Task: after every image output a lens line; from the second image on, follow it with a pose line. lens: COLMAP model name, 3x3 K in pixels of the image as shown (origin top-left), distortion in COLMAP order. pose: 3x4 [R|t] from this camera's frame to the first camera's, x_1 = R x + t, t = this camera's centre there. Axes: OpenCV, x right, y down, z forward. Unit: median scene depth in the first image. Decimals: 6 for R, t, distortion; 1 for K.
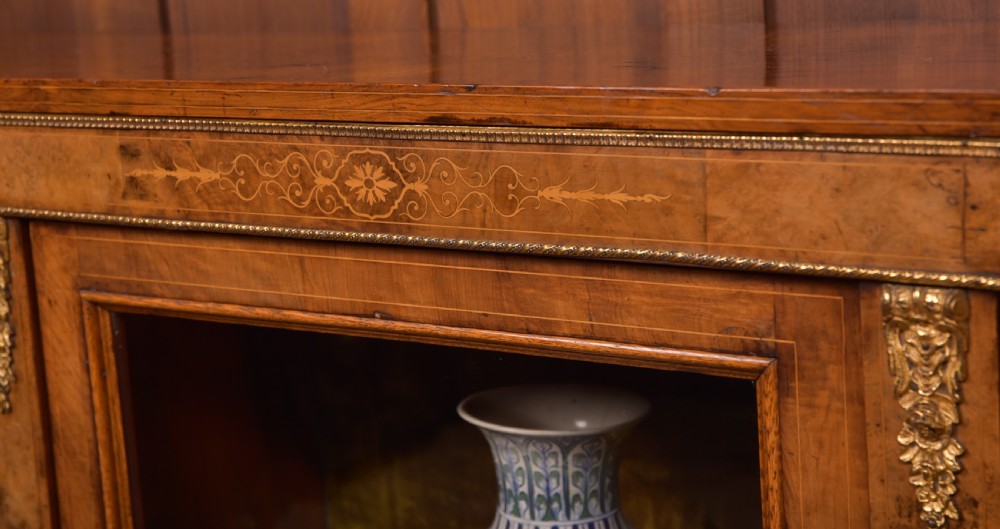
lens RADIAL K [[1782.3, 0, 501.7], [0, 1782.3, 199.2], [0, 0, 1]] dist [0.157174, 0.124134]
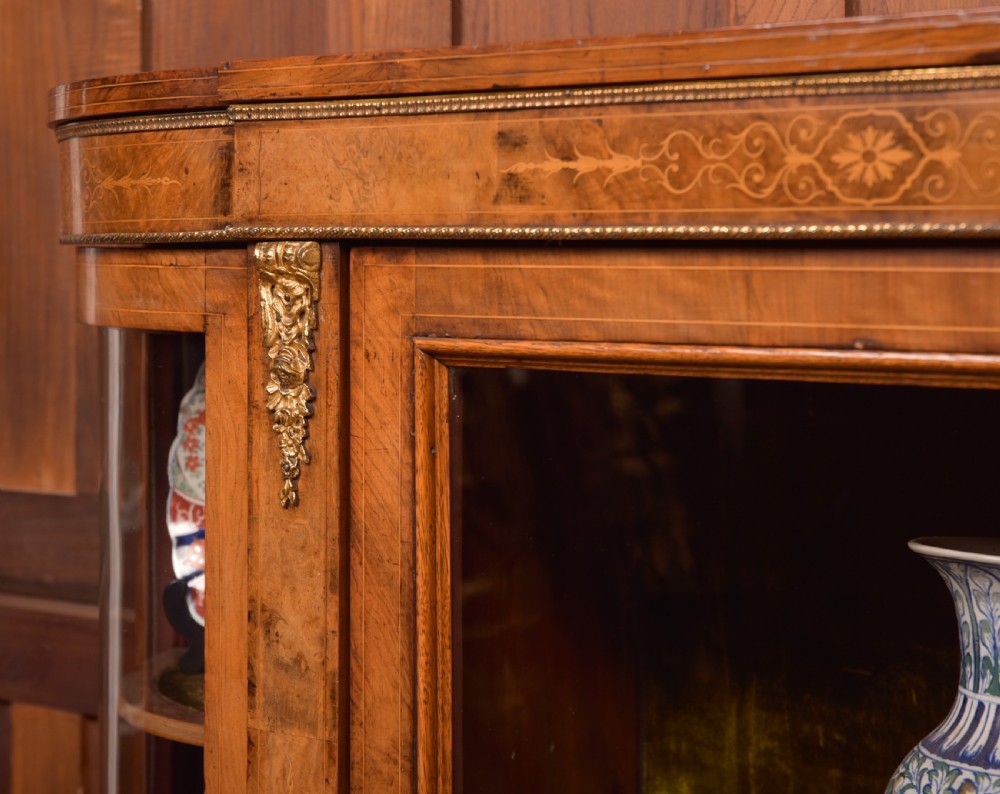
lens RADIAL K [[2494.4, 0, 320.6], [0, 2494.4, 353.5], [0, 0, 1]] dist [0.154482, 0.411357]
pose [[0.989540, 0.069682, -0.126314, -0.158078], [-0.084712, 0.989417, -0.117808, 0.209773], [0.116768, 0.127276, 0.984970, -0.046683]]
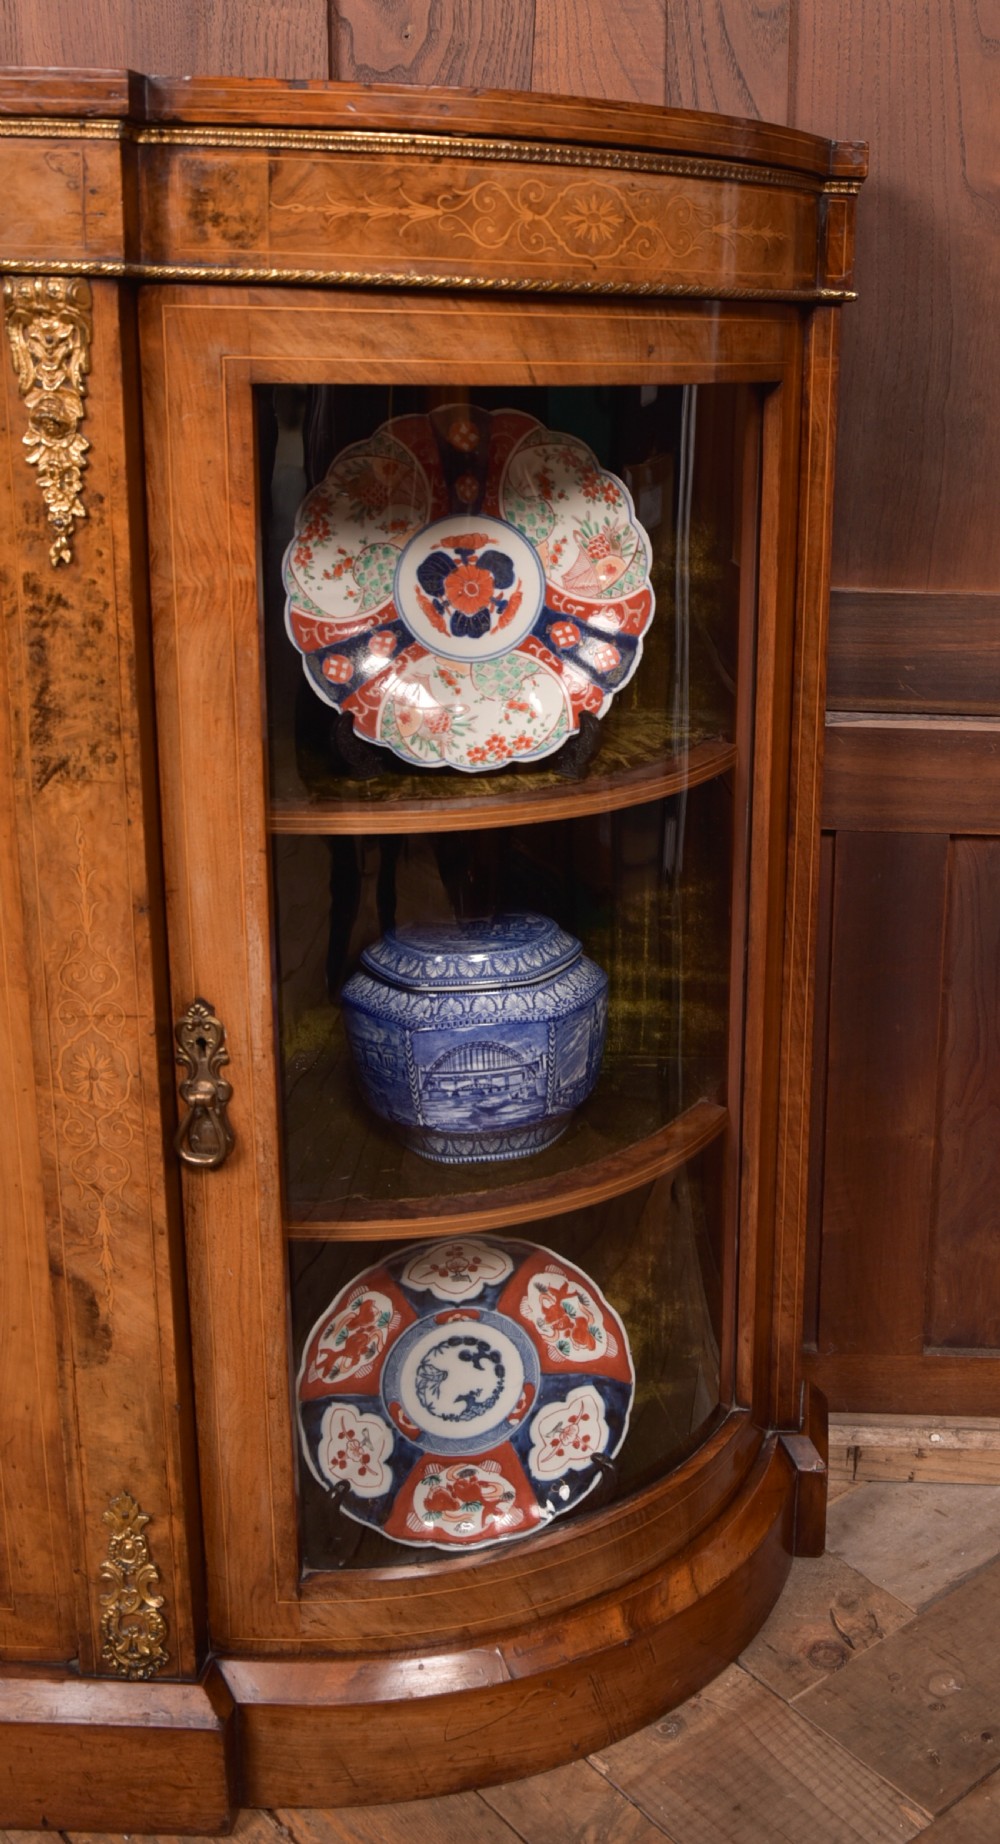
lens RADIAL K [[1858.8, 0, 803.4], [0, 1858.8, 746.3], [0, 0, 1]] dist [-0.091952, 0.098926]
pose [[0.831049, -0.037770, 0.554915, 0.008608], [0.009945, 0.998541, 0.053071, 0.208930], [-0.556110, -0.038586, 0.830213, -0.070360]]
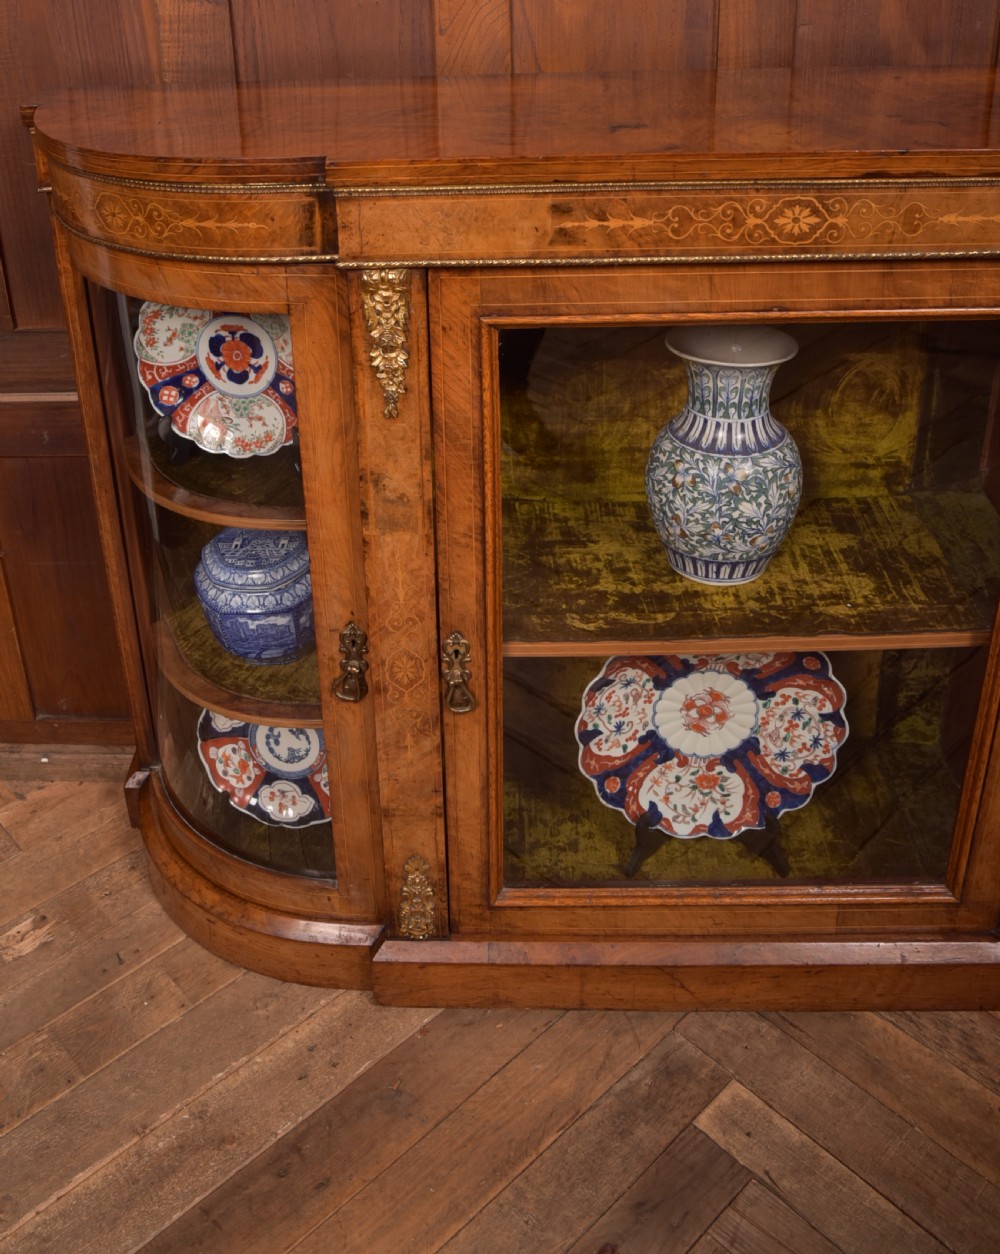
lens RADIAL K [[1280.6, 0, 406.0], [0, 1280.6, 359.6], [0, 0, 1]] dist [-0.120331, 0.098119]
pose [[0.857101, -0.178815, 0.483118, -0.820383], [0.073595, 0.970706, 0.228720, -0.149513], [-0.509865, -0.160481, 0.845153, 0.287504]]
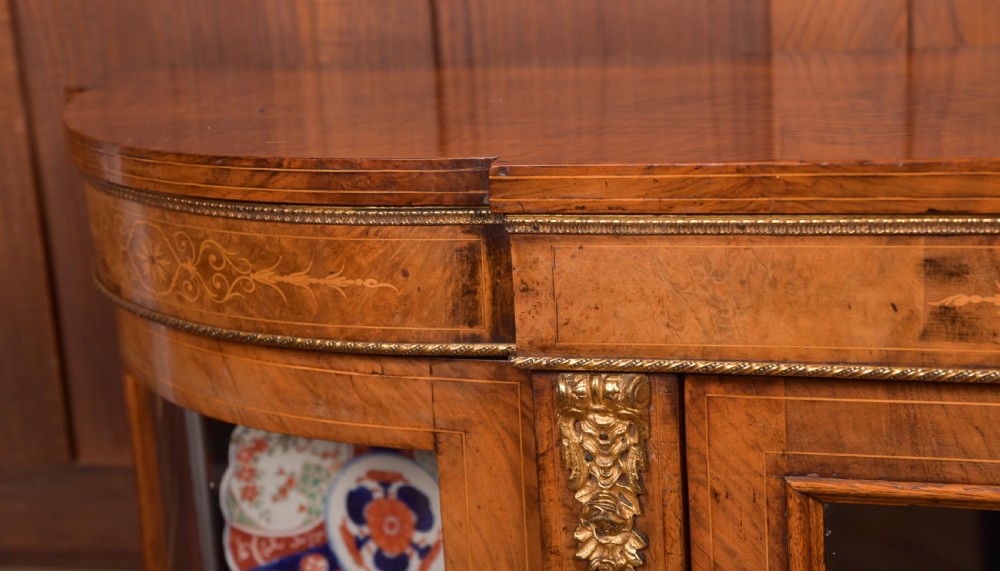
lens RADIAL K [[1778.9, 0, 498.7], [0, 1778.9, 255.3], [0, 0, 1]] dist [0.161156, -0.005028]
pose [[0.945648, -0.069627, 0.317651, -0.607404], [0.055055, 0.996987, 0.054634, -0.081164], [-0.320499, -0.034176, 0.946632, 0.471142]]
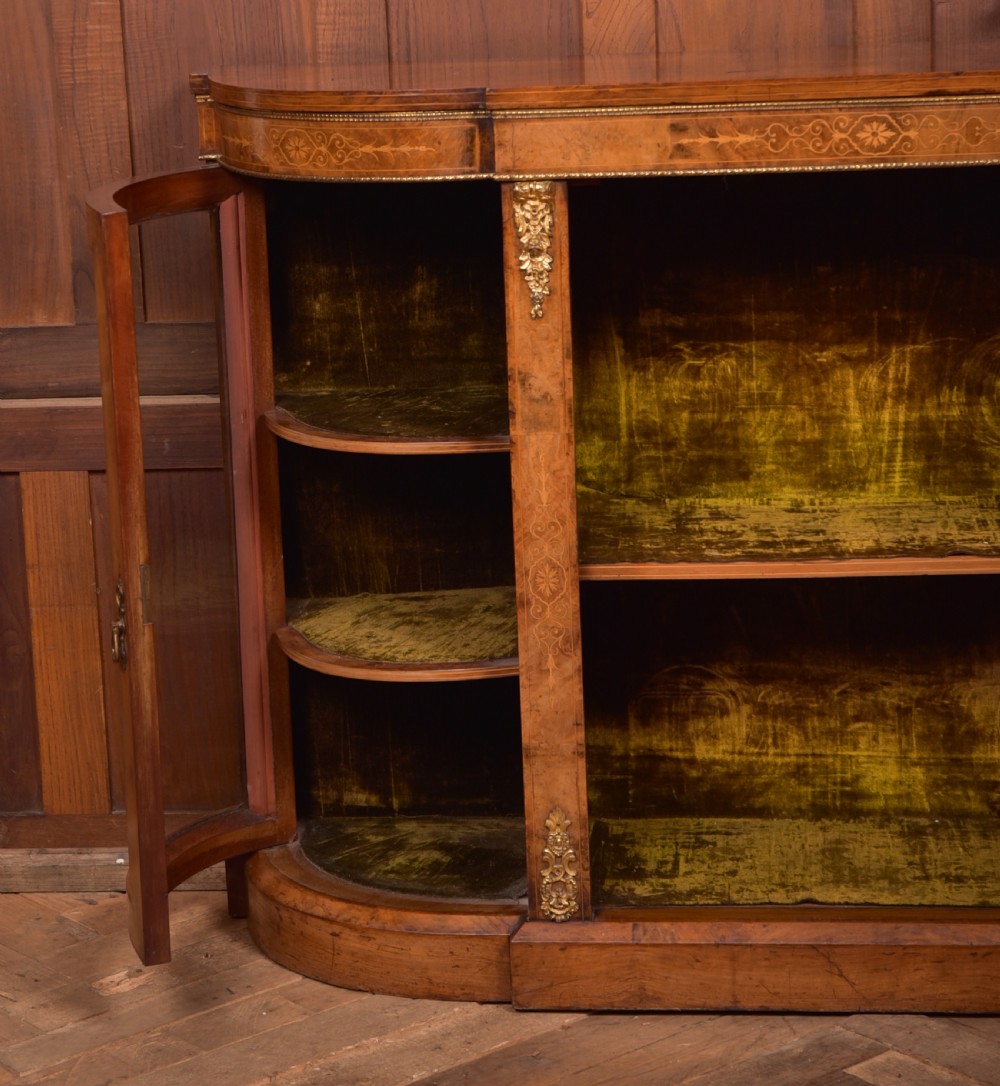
lens RADIAL K [[3126.7, 0, 413.8], [0, 3126.7, 402.9], [0, 0, 1]] dist [0.159532, 0.318798]
pose [[0.881991, -0.066683, 0.466526, -1.831571], [0.067152, 0.997620, 0.015642, 0.166235], [-0.466458, 0.017532, 0.884369, -1.405972]]
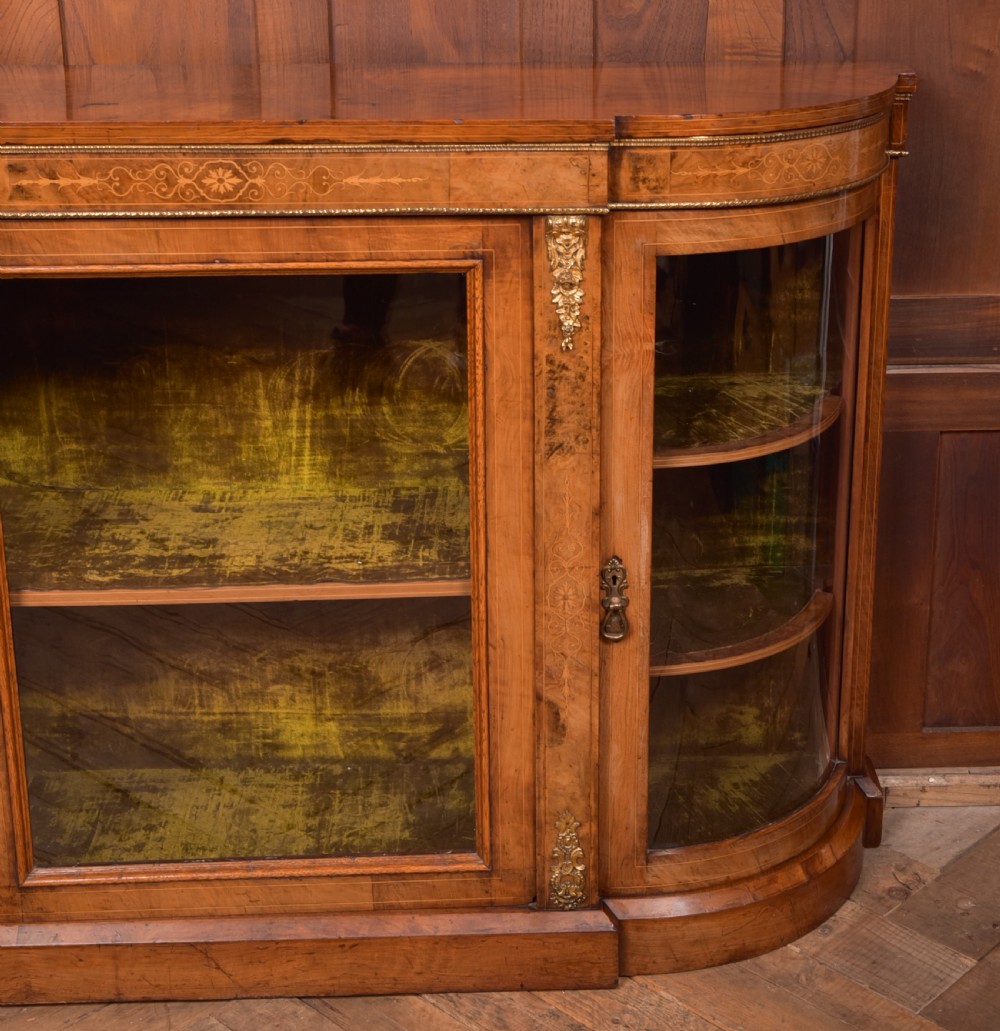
lens RADIAL K [[1896.5, 0, 585.6], [0, 1896.5, 363.4], [0, 0, 1]] dist [-0.020117, 0.146107]
pose [[0.801434, -0.119922, 0.585938, -0.831226], [0.048866, 0.989546, 0.135688, -0.061446], [-0.596084, -0.080112, 0.798915, -0.601674]]
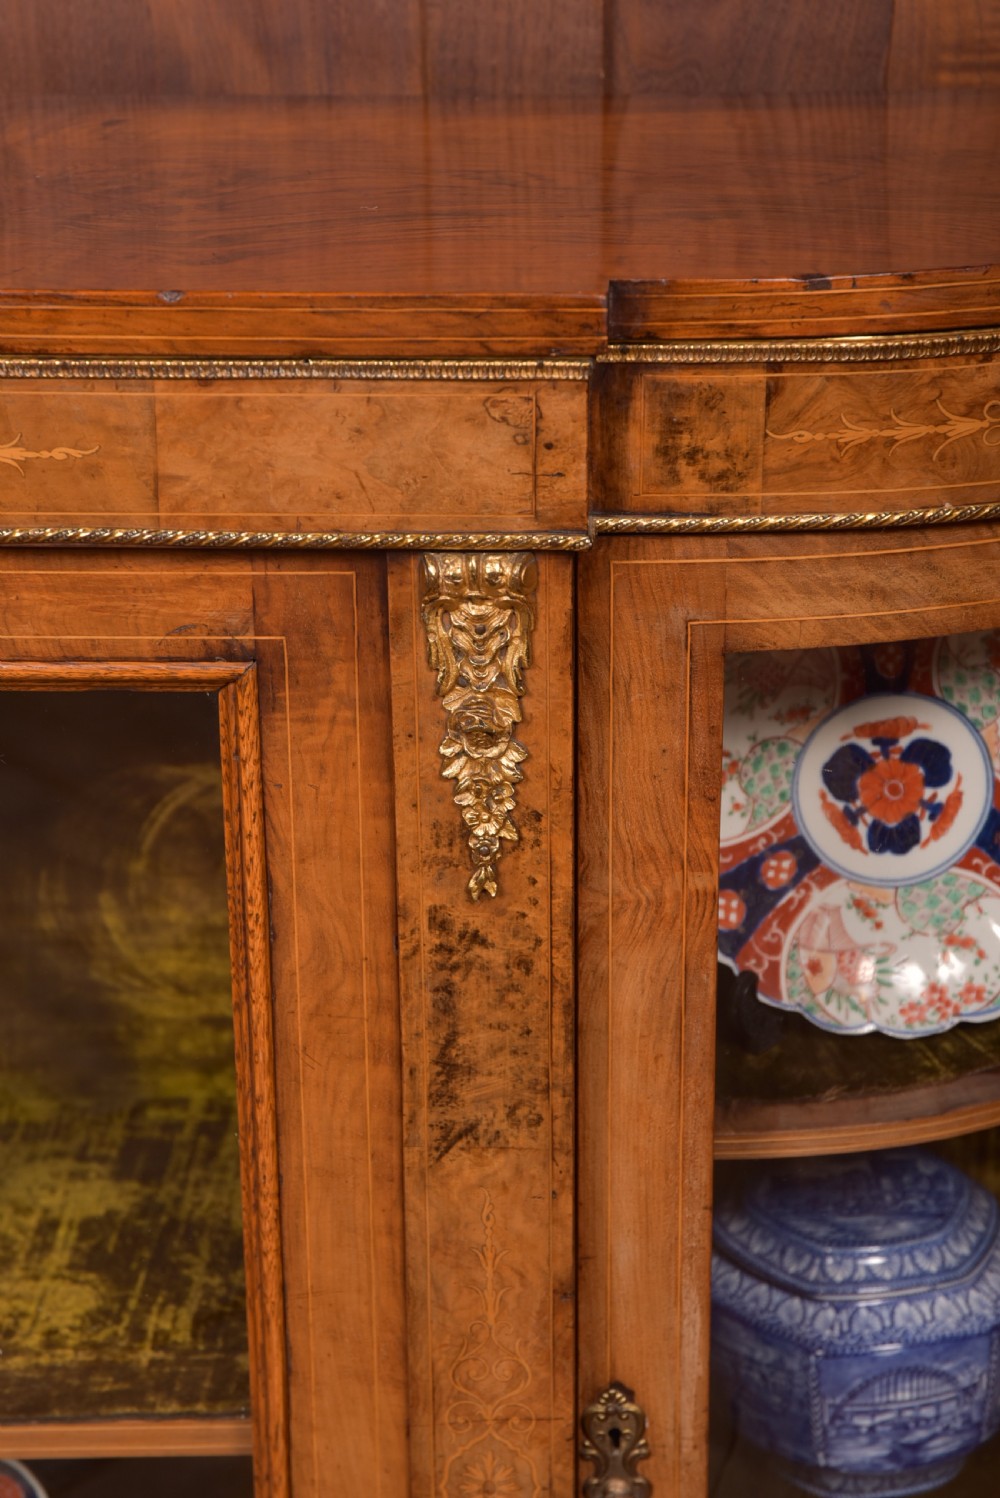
lens RADIAL K [[2920.9, 0, 505.2], [0, 2920.9, 766.5], [0, 0, 1]] dist [0.158419, 0.329615]
pose [[0.846579, -0.160916, 0.507356, -0.314148], [0.047410, 0.972214, 0.229245, -0.115939], [-0.530147, -0.170020, 0.830685, -0.027886]]
